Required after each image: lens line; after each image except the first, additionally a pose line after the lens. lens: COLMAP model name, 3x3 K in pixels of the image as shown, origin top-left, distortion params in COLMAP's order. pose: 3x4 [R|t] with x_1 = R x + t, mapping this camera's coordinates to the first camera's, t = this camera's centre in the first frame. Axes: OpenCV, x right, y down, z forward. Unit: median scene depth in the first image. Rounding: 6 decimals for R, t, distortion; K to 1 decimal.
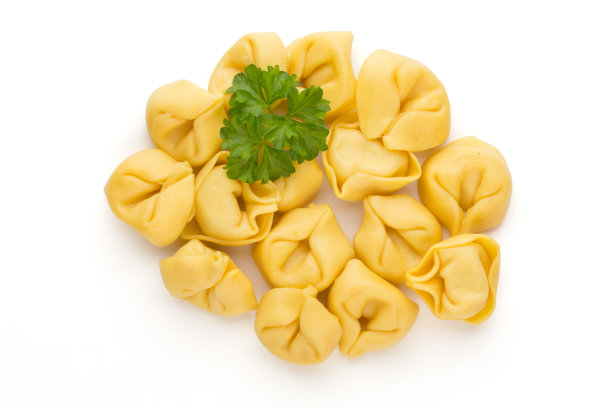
lens RADIAL K [[1797.0, 0, 304.8], [0, 1797.0, 201.8], [0, 0, 1]] dist [-1.425741, 0.000000]
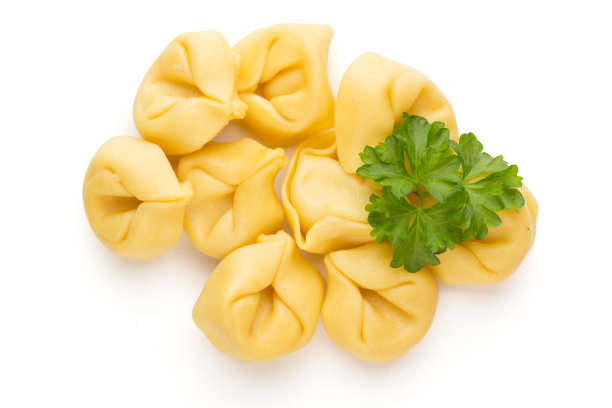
lens RADIAL K [[1797.0, 0, 301.6], [0, 1797.0, 200.5], [0, 0, 1]] dist [-1.425741, 0.000000]
pose [[0.999063, 0.012572, 0.041420, -0.012923], [-0.011757, 0.999734, -0.019858, -0.007530], [-0.041659, 0.019352, 0.998944, 0.250893]]
